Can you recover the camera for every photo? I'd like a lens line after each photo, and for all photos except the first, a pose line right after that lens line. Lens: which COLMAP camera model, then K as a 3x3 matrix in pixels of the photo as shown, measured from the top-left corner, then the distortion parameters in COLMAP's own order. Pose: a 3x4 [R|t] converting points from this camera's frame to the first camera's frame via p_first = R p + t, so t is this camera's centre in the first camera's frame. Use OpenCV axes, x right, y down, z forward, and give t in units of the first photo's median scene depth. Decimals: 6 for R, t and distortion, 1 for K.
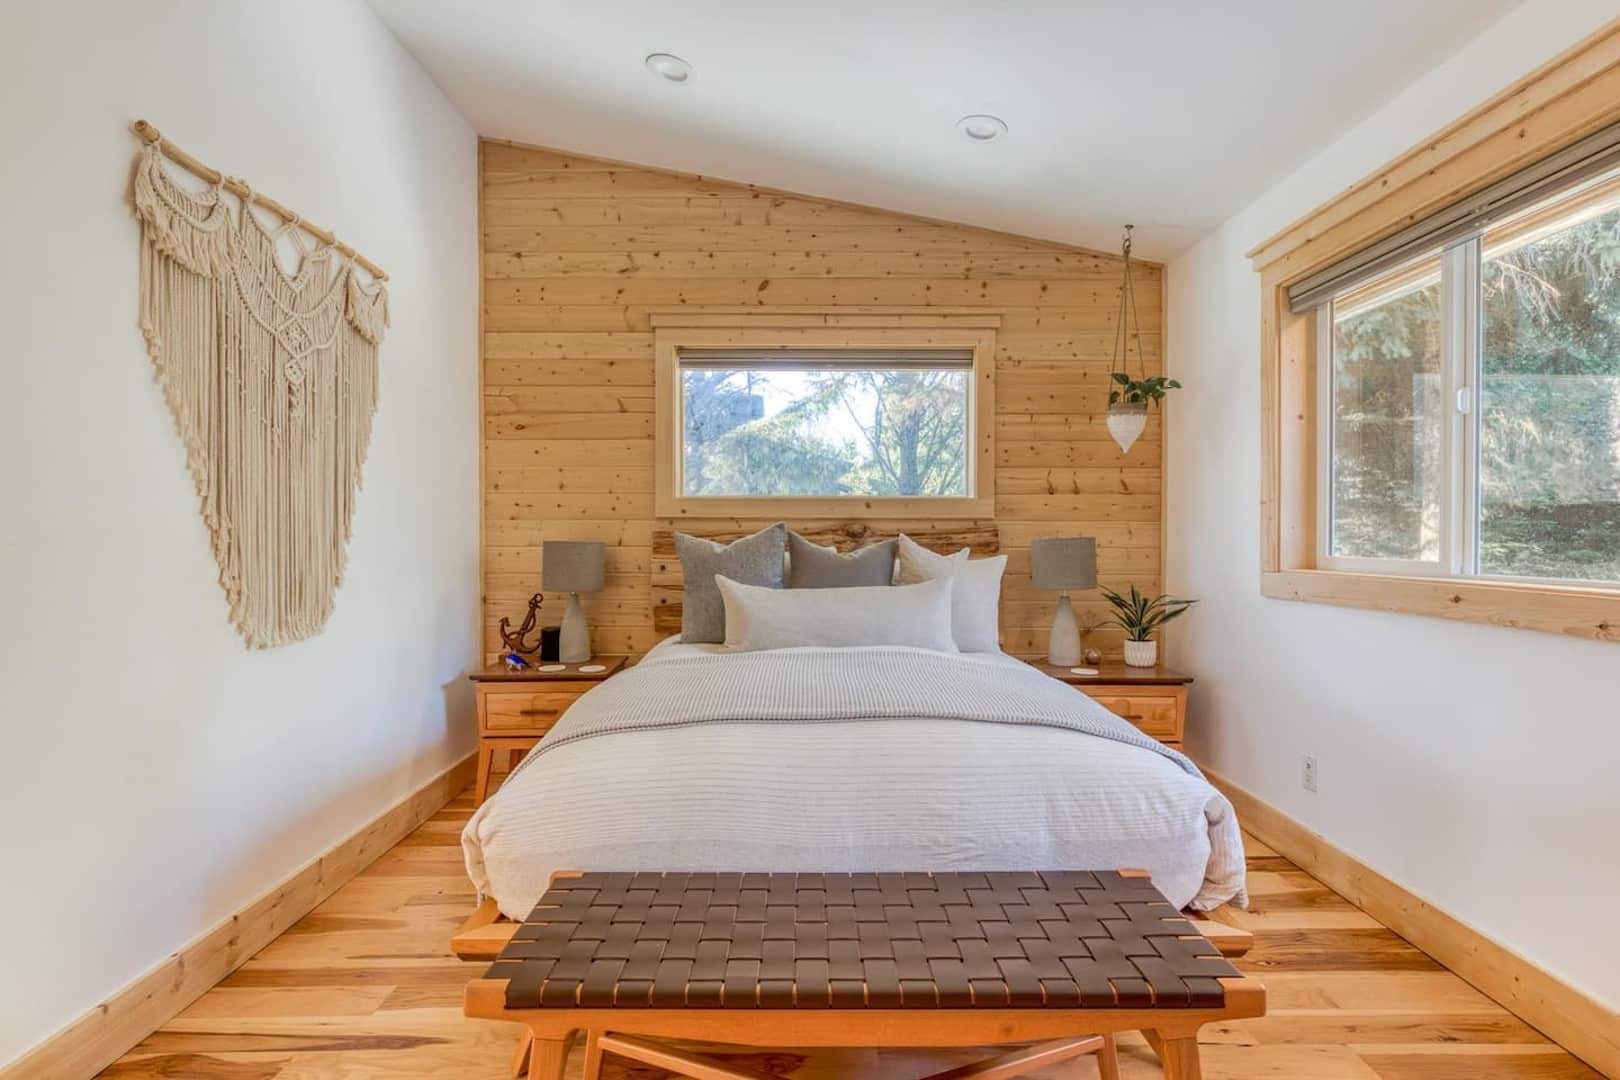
lens RADIAL K [[816.0, 0, 814.8], [0, 816.0, 520.3], [0, 0, 1]] dist [-0.033991, 0.006633]
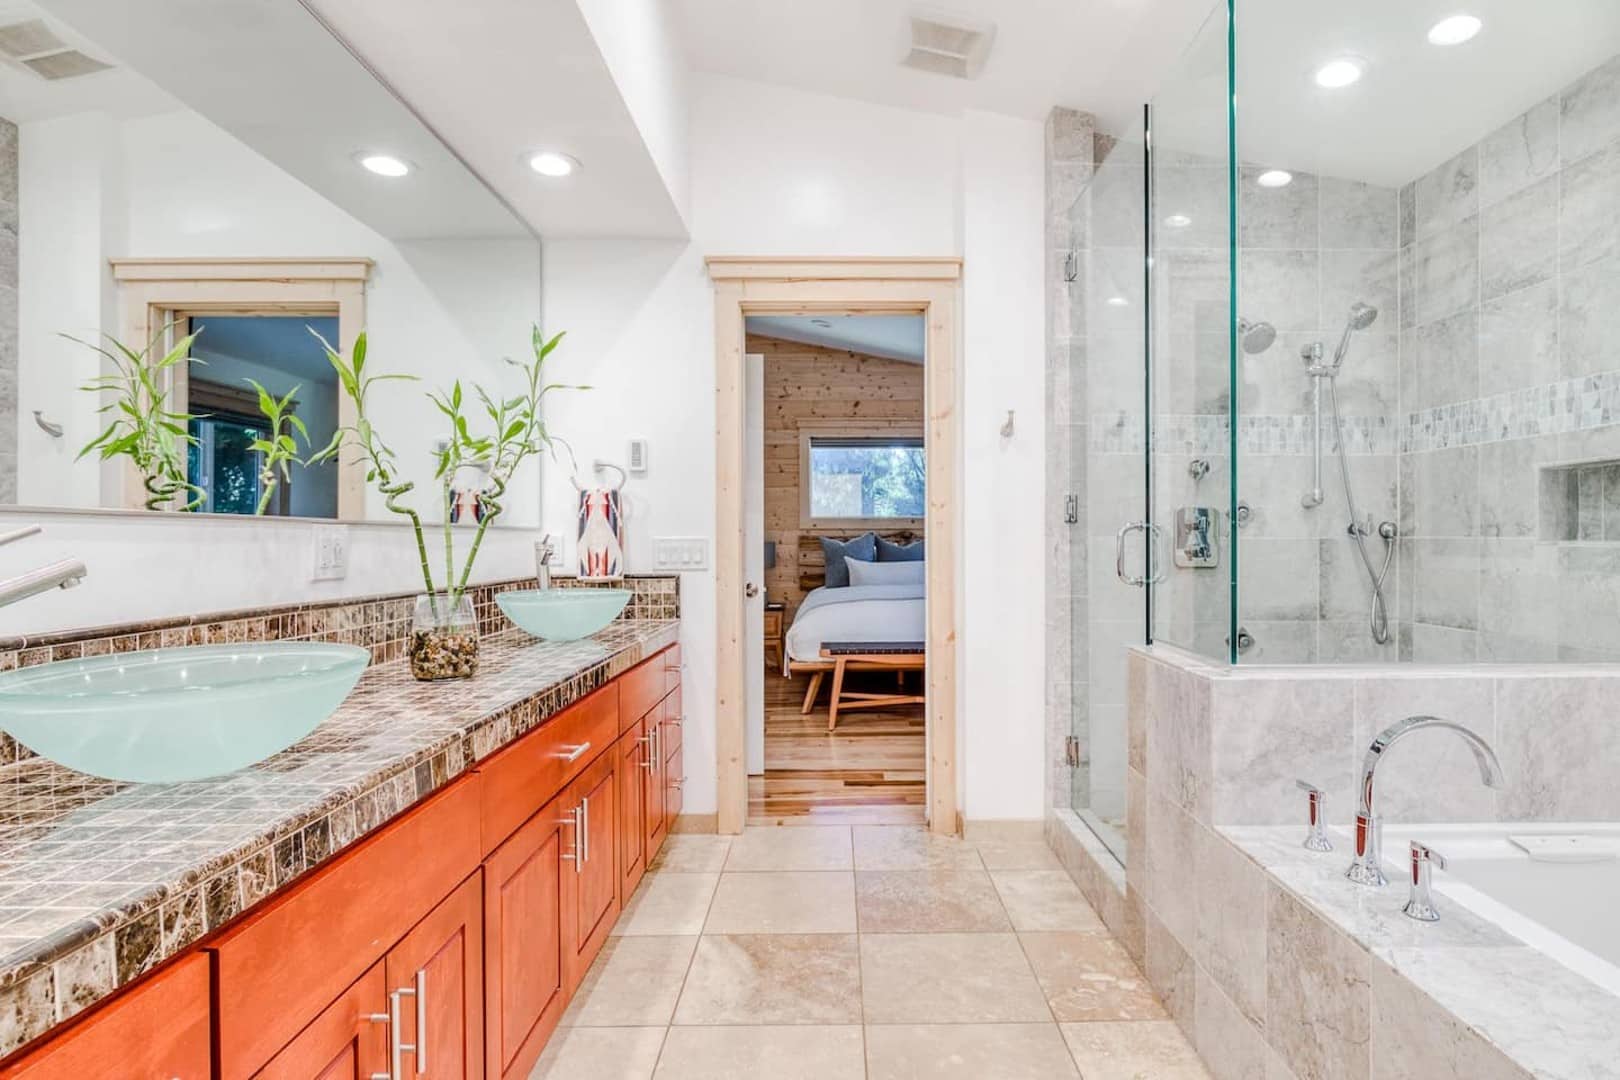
lens RADIAL K [[816.0, 0, 814.8], [0, 816.0, 520.3], [0, 0, 1]] dist [-0.033991, 0.006633]
pose [[0.999151, -0.002893, -0.041098, -0.082612], [0.002634, 0.999976, -0.006338, -0.010551], [0.041116, 0.006225, 0.999135, -0.877995]]
